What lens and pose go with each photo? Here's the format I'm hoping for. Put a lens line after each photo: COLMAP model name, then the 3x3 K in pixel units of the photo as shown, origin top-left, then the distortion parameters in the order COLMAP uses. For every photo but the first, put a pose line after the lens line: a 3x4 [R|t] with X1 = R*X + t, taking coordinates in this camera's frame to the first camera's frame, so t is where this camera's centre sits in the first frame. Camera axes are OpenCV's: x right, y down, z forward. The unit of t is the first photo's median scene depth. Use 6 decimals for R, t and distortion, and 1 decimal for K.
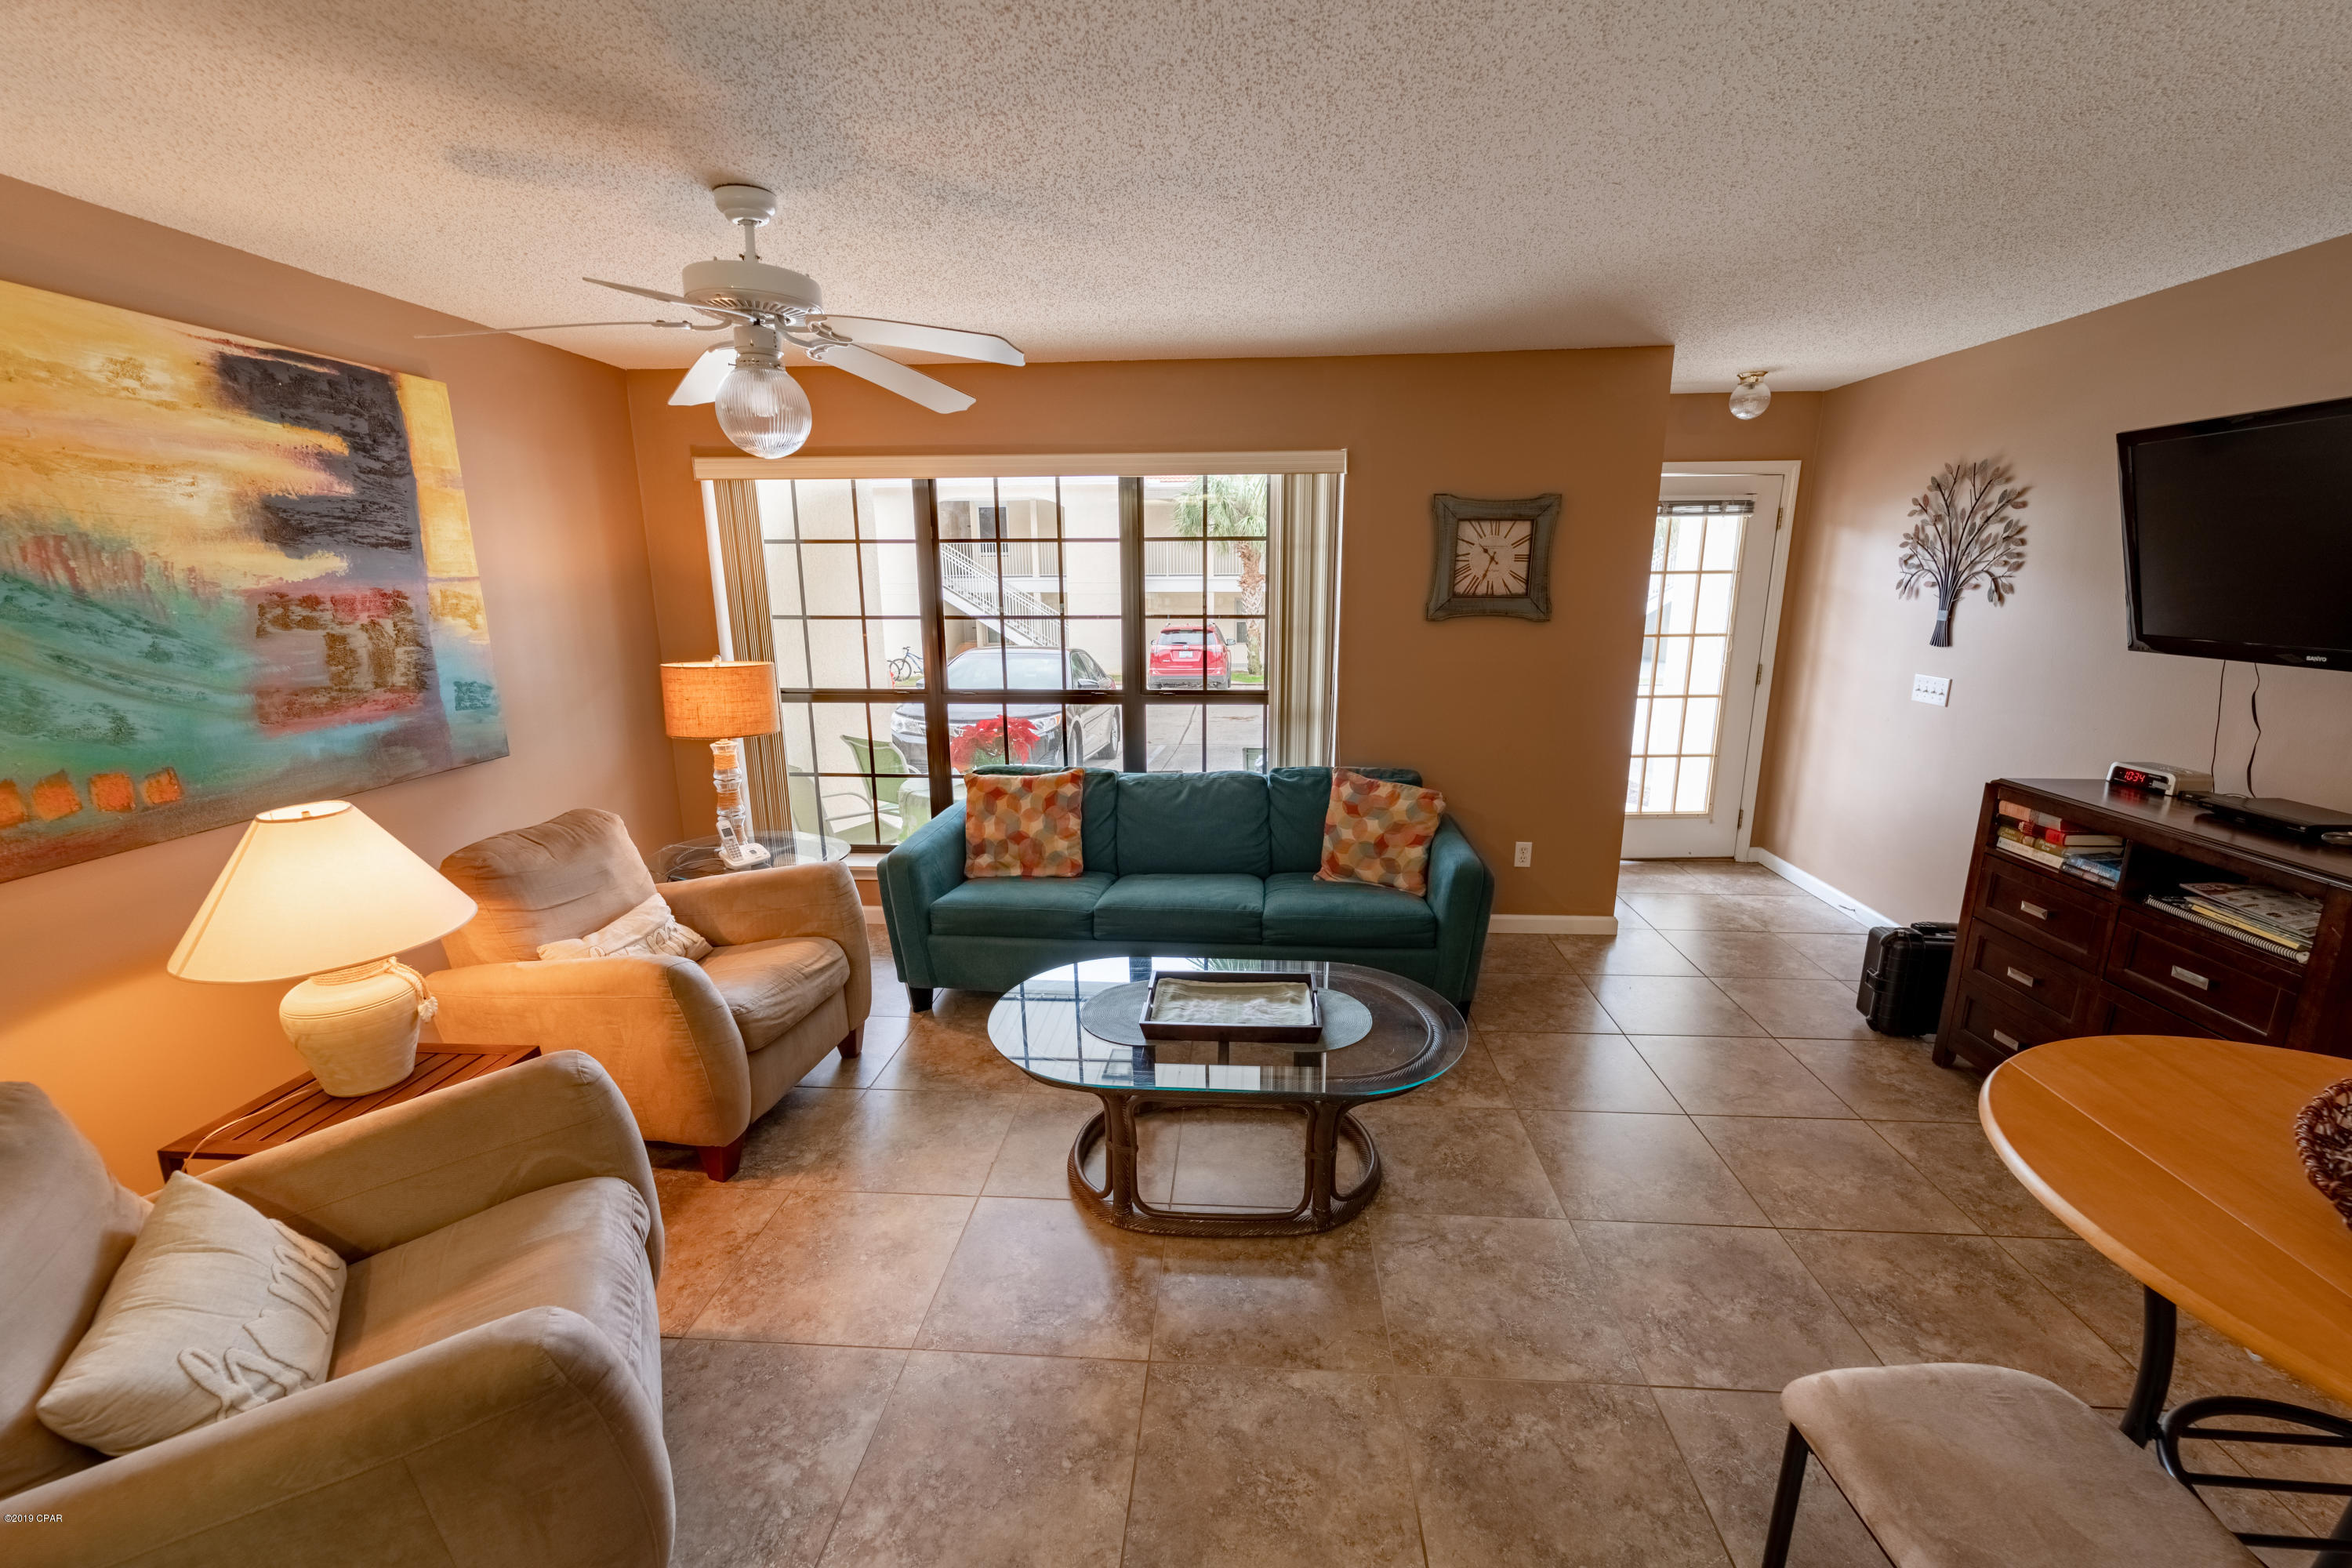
lens RADIAL K [[938.0, 0, 1181.8], [0, 938.0, 791.4], [0, 0, 1]] dist [0.001130, -0.000362]
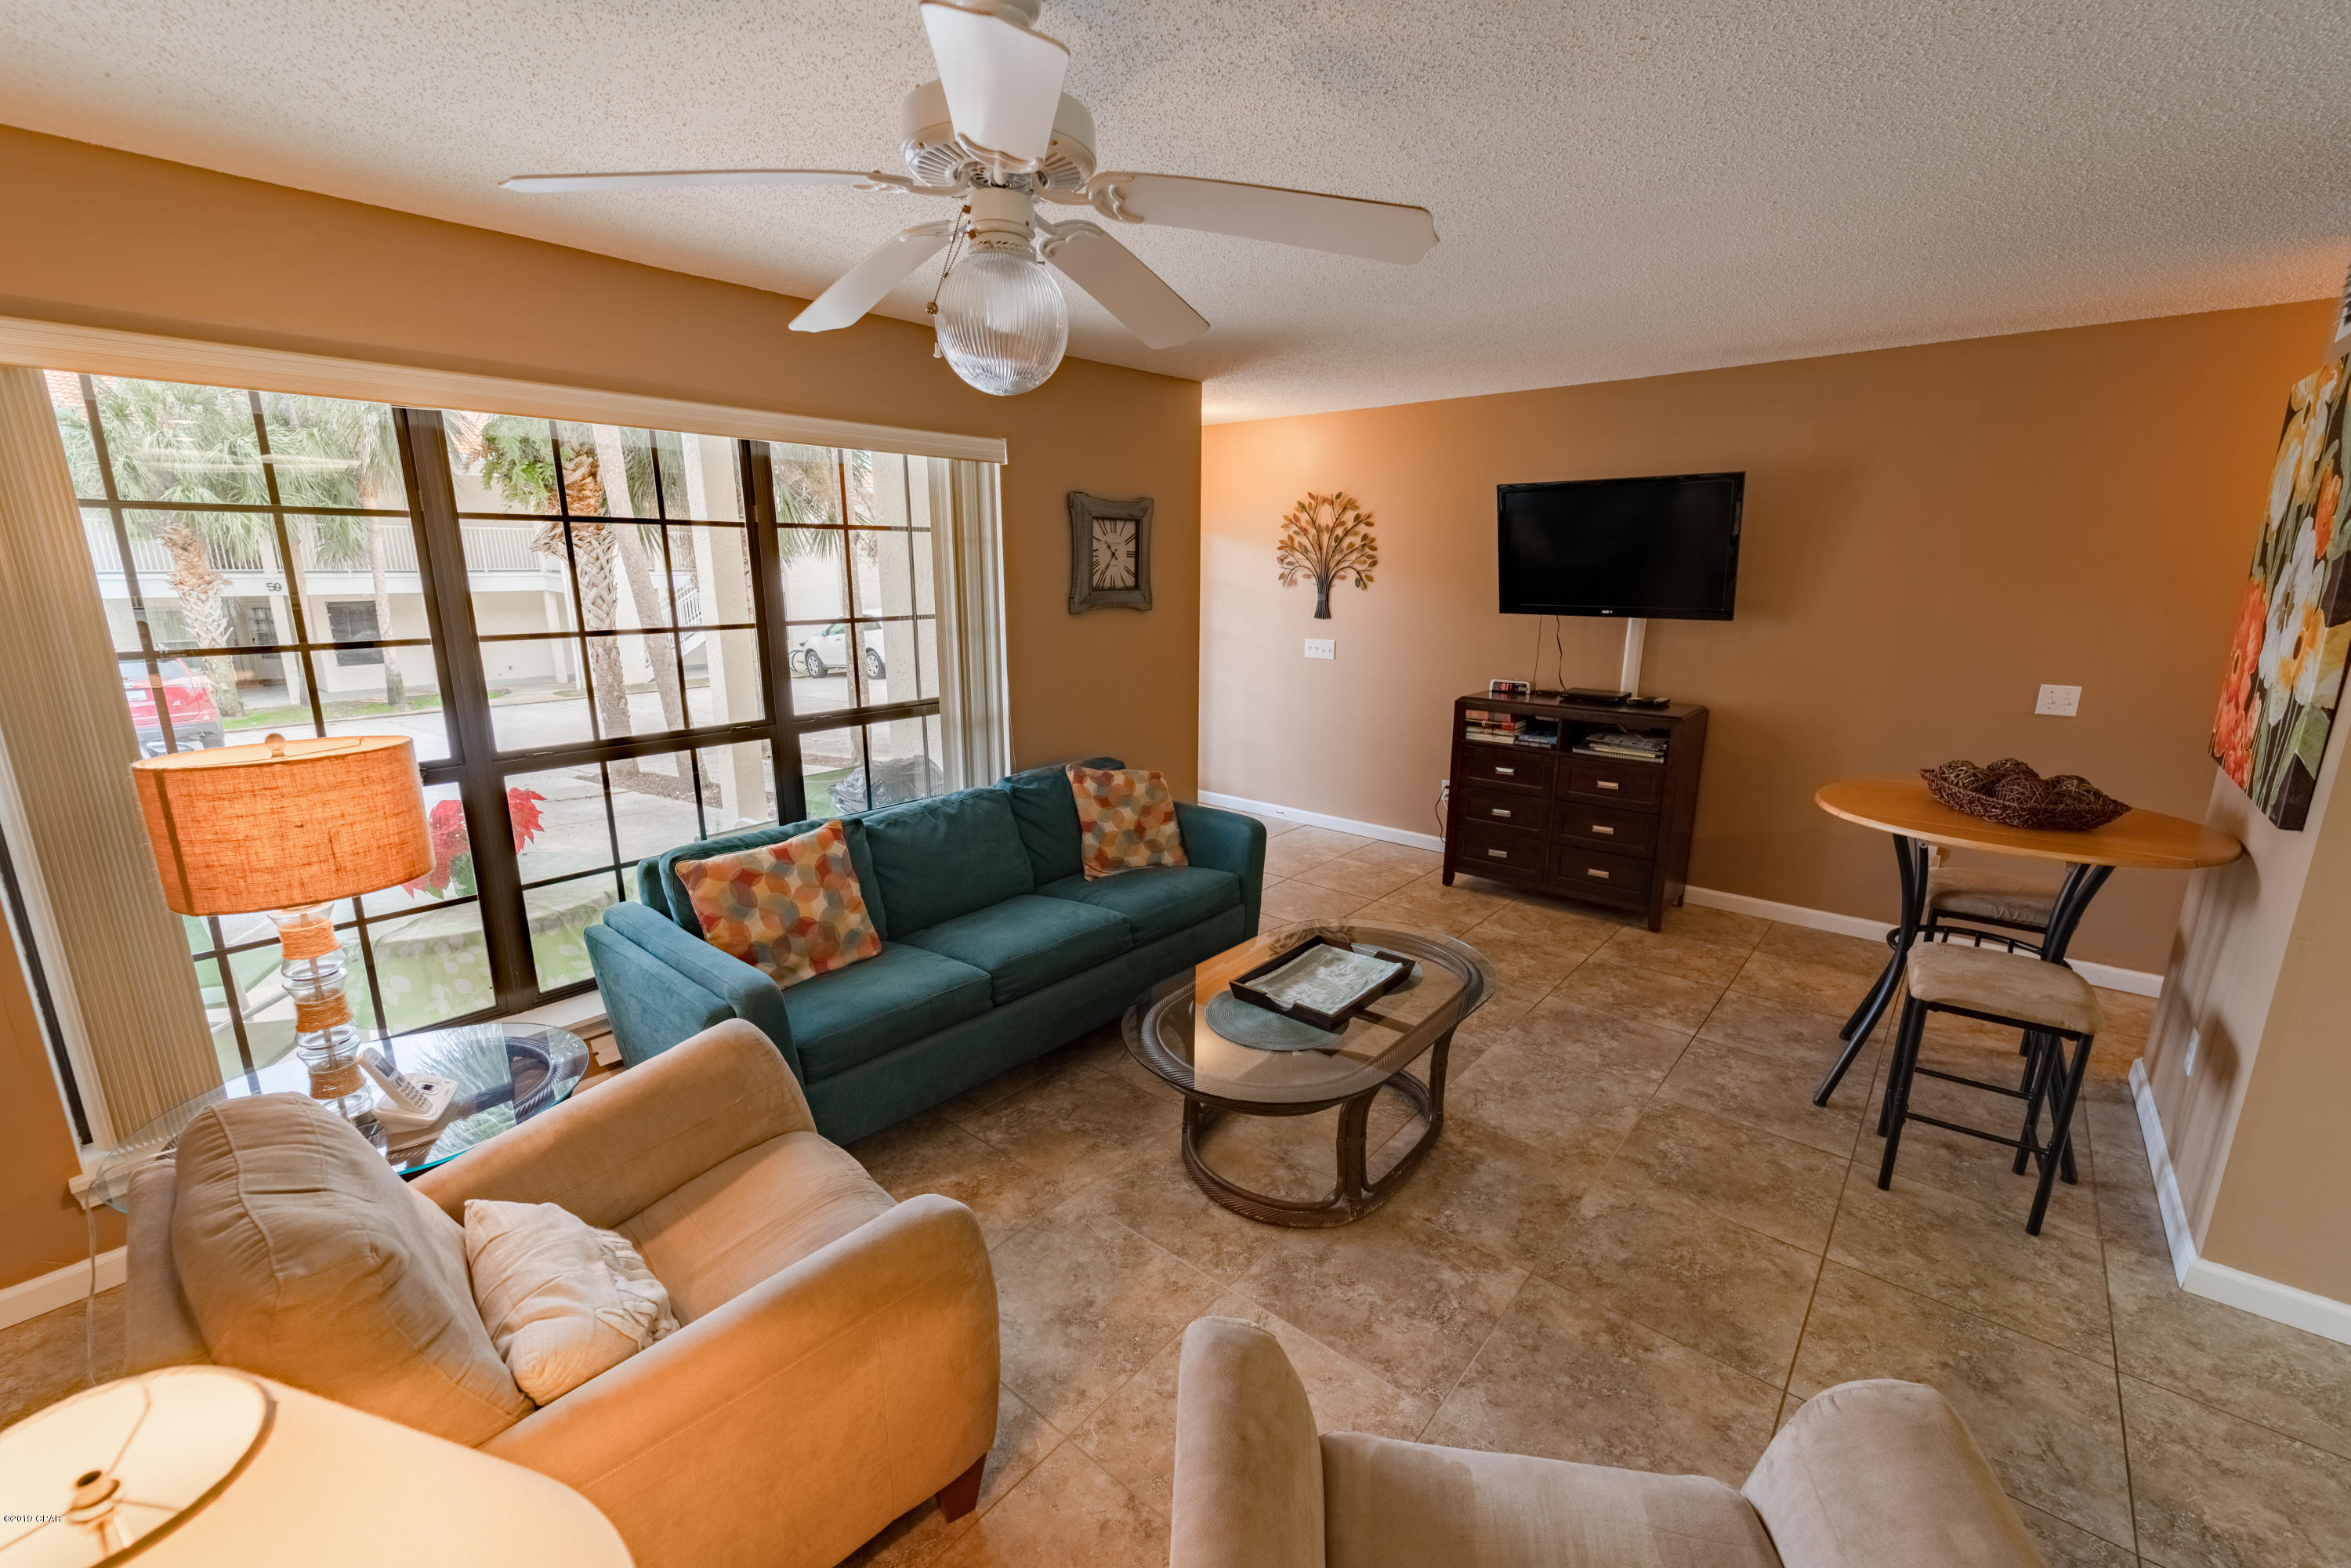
lens RADIAL K [[957.6, 0, 1172.3], [0, 957.6, 787.4], [0, 0, 1]] dist [0.001550, 0.000035]
pose [[0.601611, -0.176236, 0.779105, -0.562427], [0.180247, 0.980153, 0.082530, -0.066891], [-0.778187, 0.090781, 0.621437, 0.299577]]
